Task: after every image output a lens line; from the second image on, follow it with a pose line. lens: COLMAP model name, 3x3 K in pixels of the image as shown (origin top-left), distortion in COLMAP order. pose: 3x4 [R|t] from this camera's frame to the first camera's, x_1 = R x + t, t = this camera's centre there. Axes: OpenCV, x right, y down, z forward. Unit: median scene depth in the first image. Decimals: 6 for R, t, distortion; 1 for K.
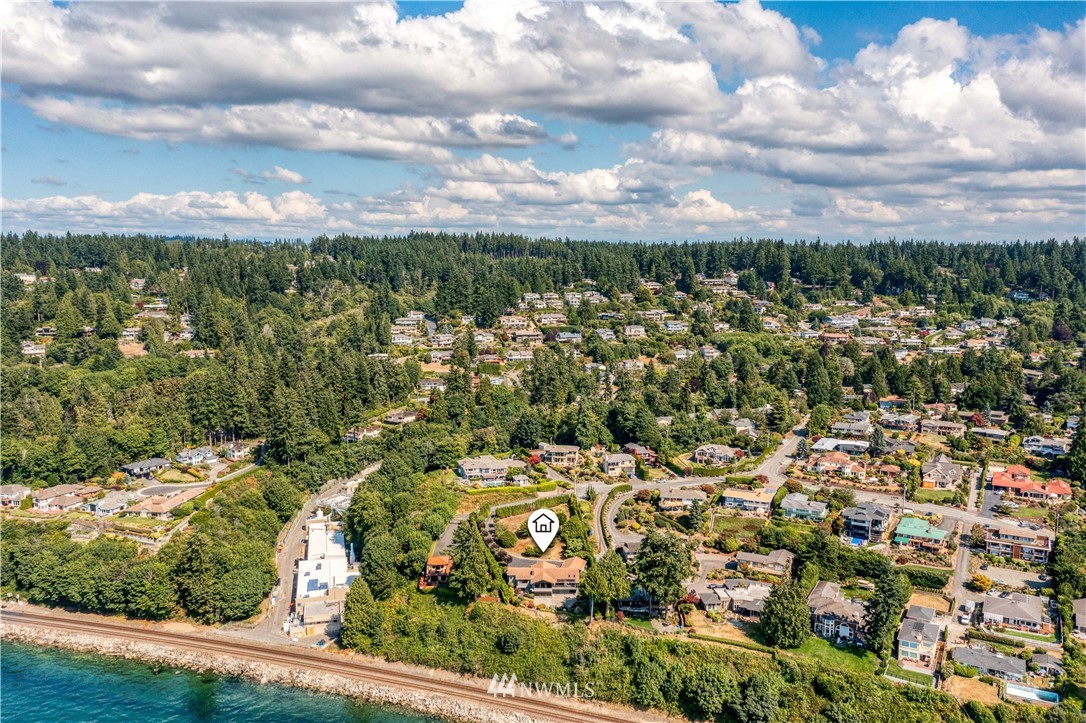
lens RADIAL K [[856.9, 0, 543.0], [0, 856.9, 361.5], [0, 0, 1]] dist [0.009809, 0.005928]
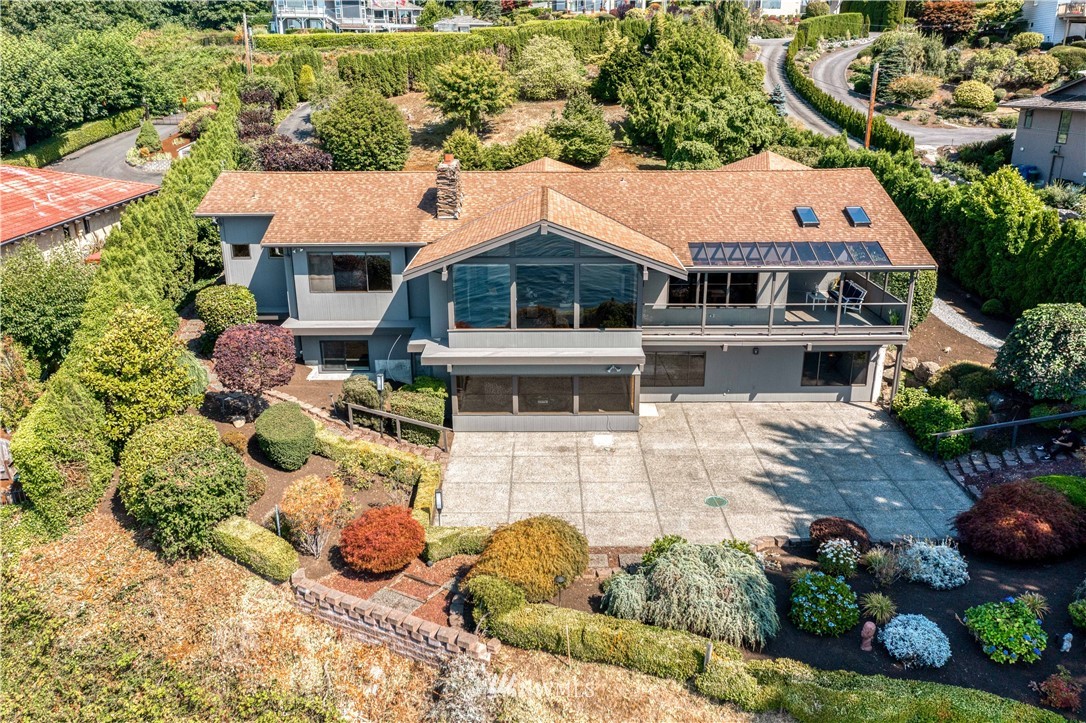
lens RADIAL K [[856.9, 0, 543.0], [0, 856.9, 361.5], [0, 0, 1]] dist [0.009809, 0.005928]
pose [[0.999976, -0.006779, 0.001311, -0.000347], [0.006365, 0.978650, 0.205436, 0.255695], [-0.002676, -0.205423, 0.978670, 0.934515]]
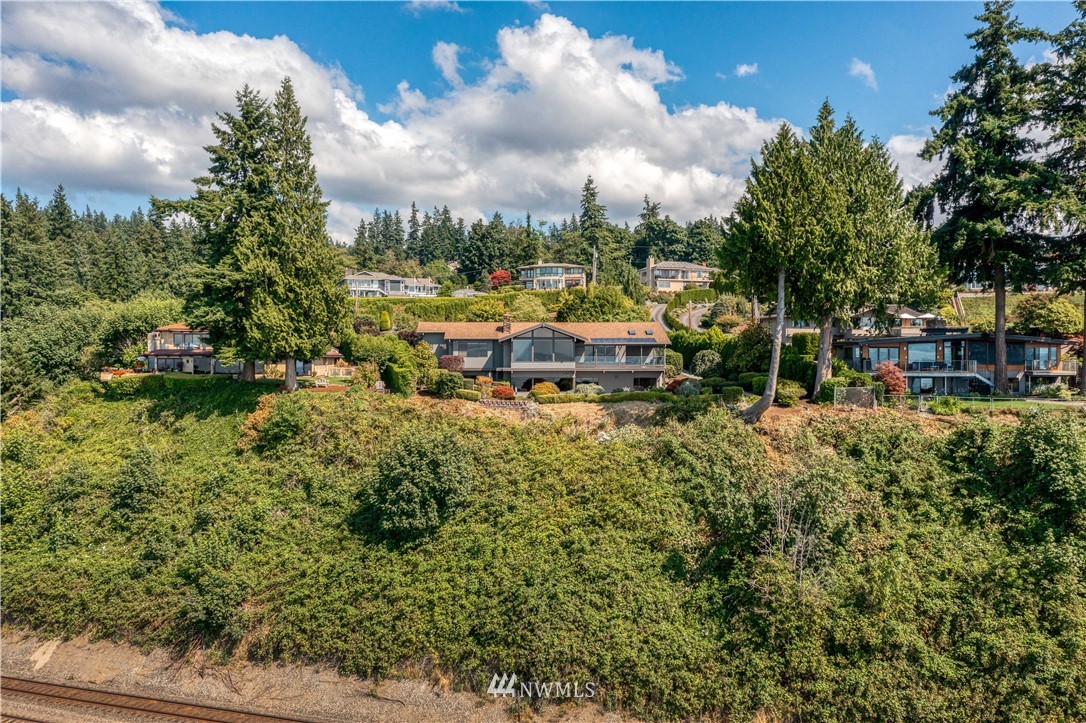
lens RADIAL K [[856.9, 0, 543.0], [0, 856.9, 361.5], [0, 0, 1]] dist [0.009809, 0.005928]
pose [[0.998531, -0.000952, 0.054177, -0.015560], [0.007272, 0.993155, -0.116575, 0.305118], [-0.053695, 0.116798, 0.991703, 0.744288]]
